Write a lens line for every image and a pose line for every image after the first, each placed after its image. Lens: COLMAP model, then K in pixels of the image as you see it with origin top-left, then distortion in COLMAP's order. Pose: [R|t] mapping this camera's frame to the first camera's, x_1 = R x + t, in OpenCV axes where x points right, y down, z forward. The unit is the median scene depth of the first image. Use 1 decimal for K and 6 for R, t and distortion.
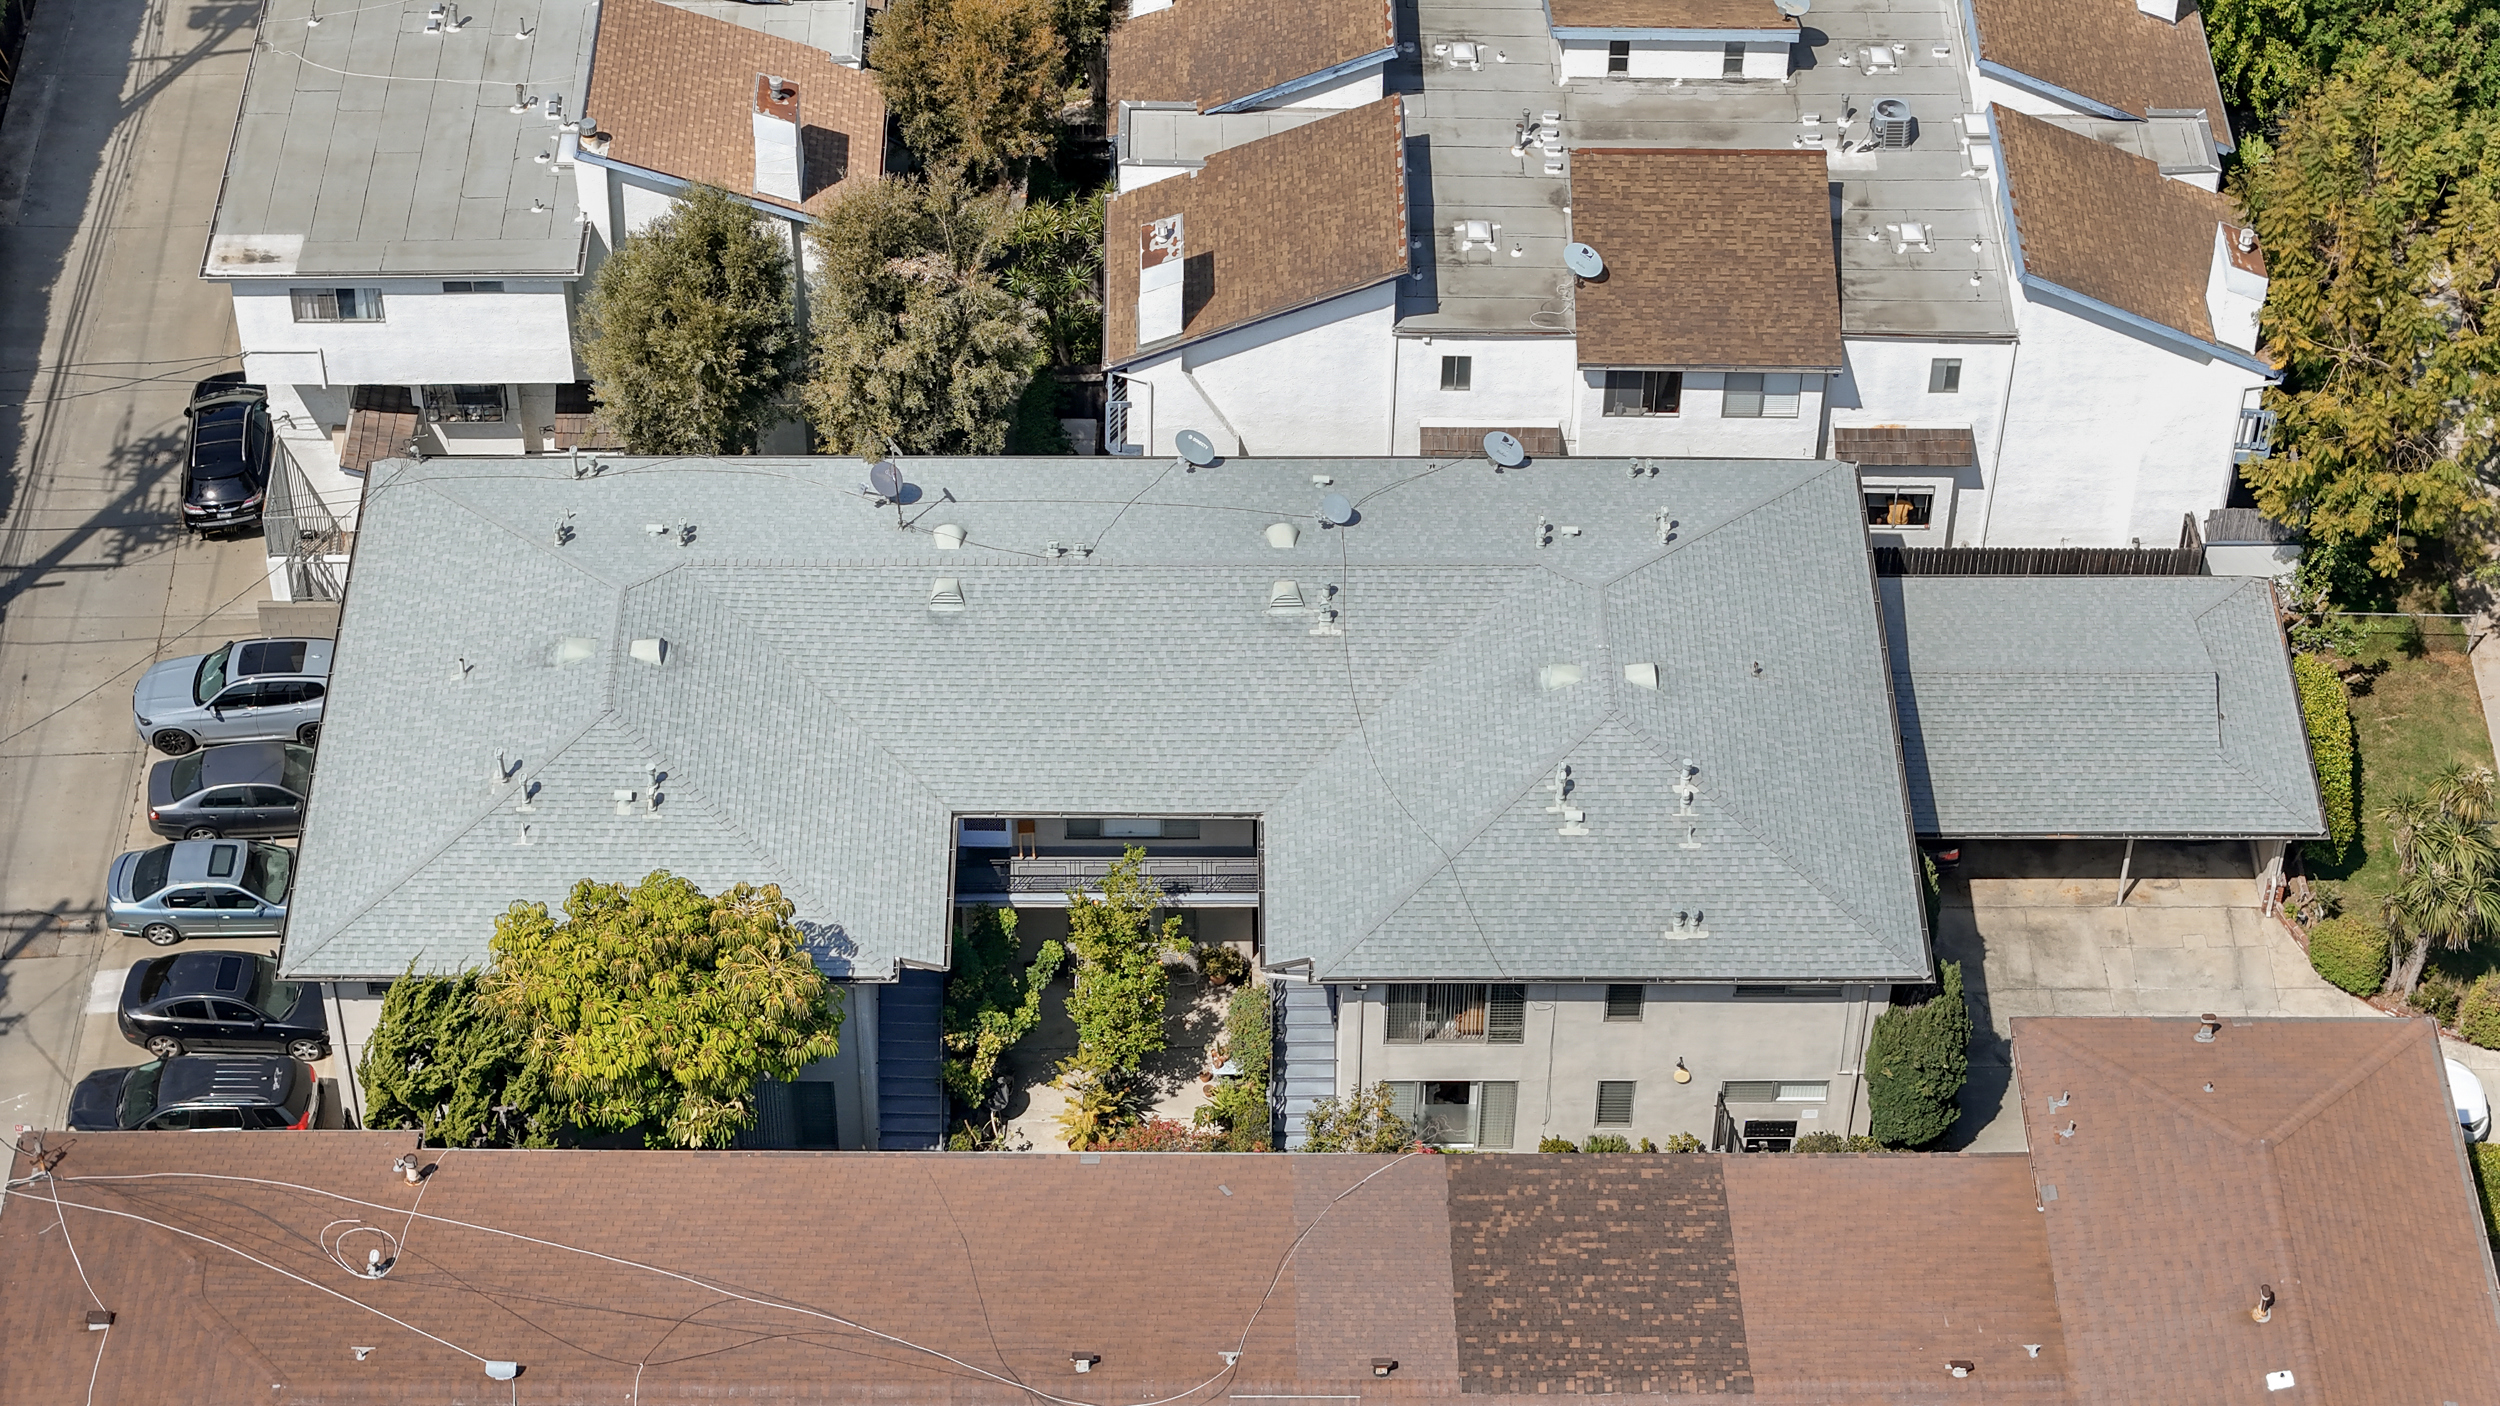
lens RADIAL K [[5038.4, 0, 1102.5], [0, 5038.4, 706.1], [0, 0, 1]] dist [-0.379300, 3.110566]
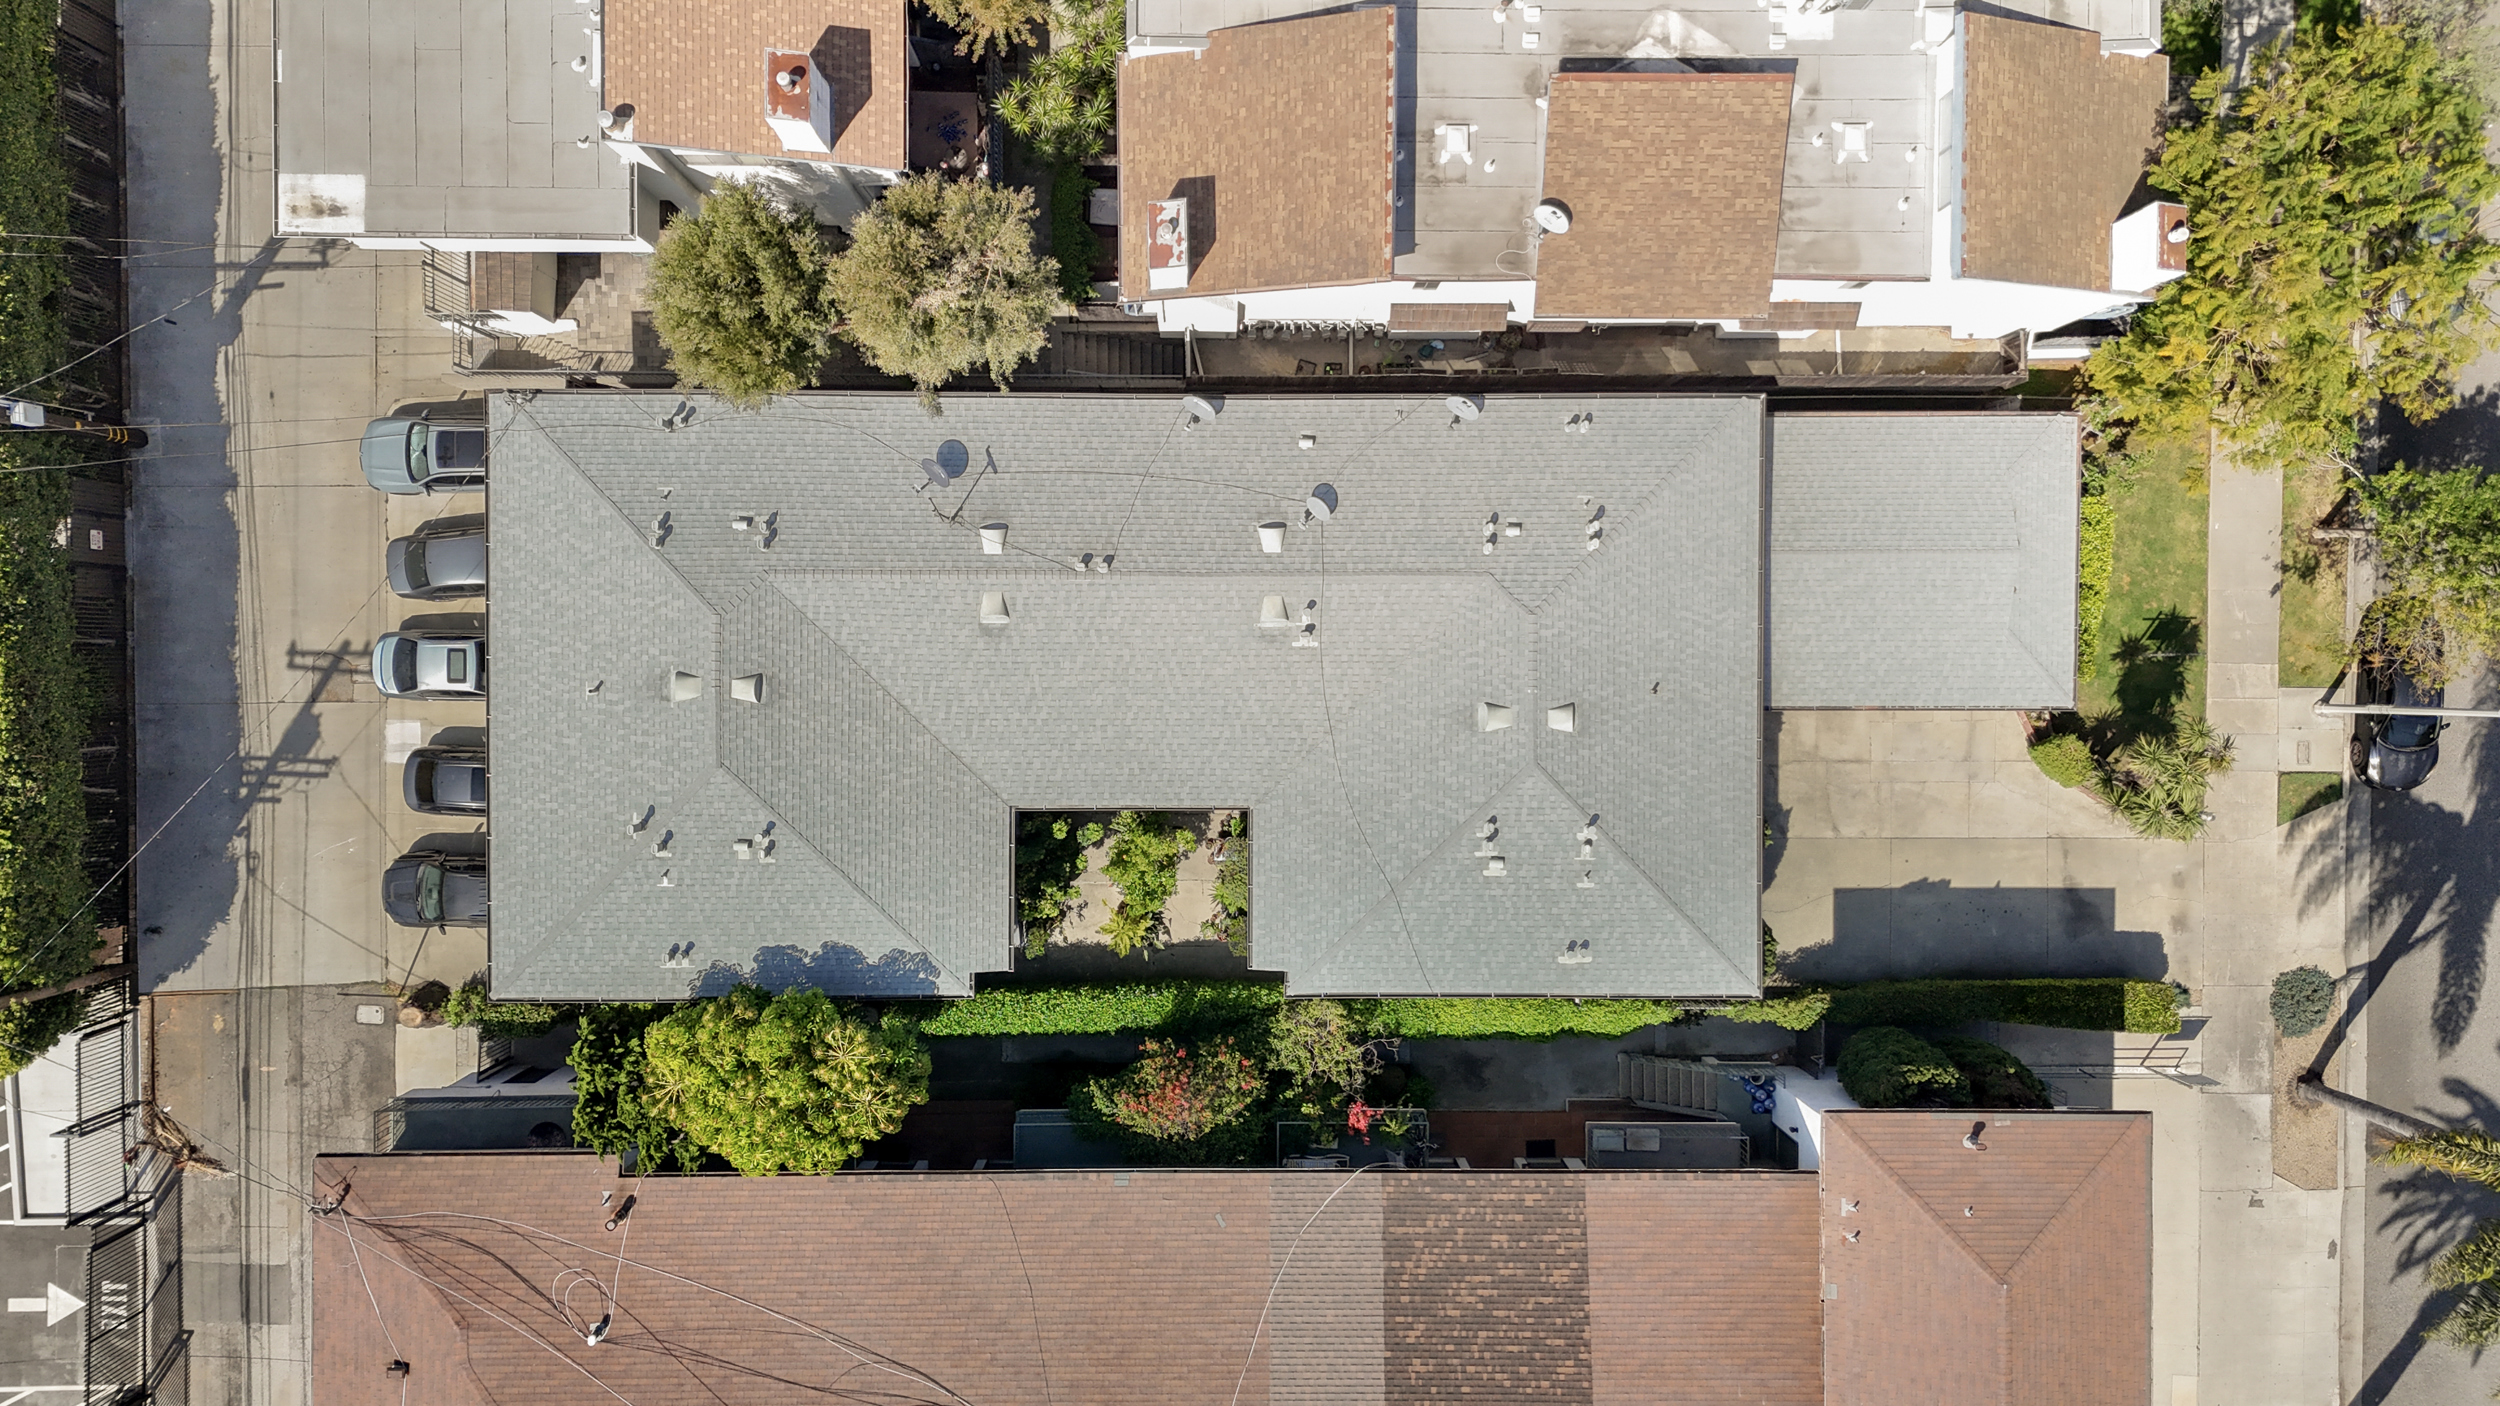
lens RADIAL K [[1841.5, 0, 1250.0], [0, 1841.5, 703.0], [0, 0, 1]] dist [0.121800, -0.226787]
pose [[0.999613, -0.012004, 0.025107, 0.019467], [-0.010330, 0.677690, 0.735275, -0.338095], [-0.025841, -0.735250, 0.677303, 0.690268]]
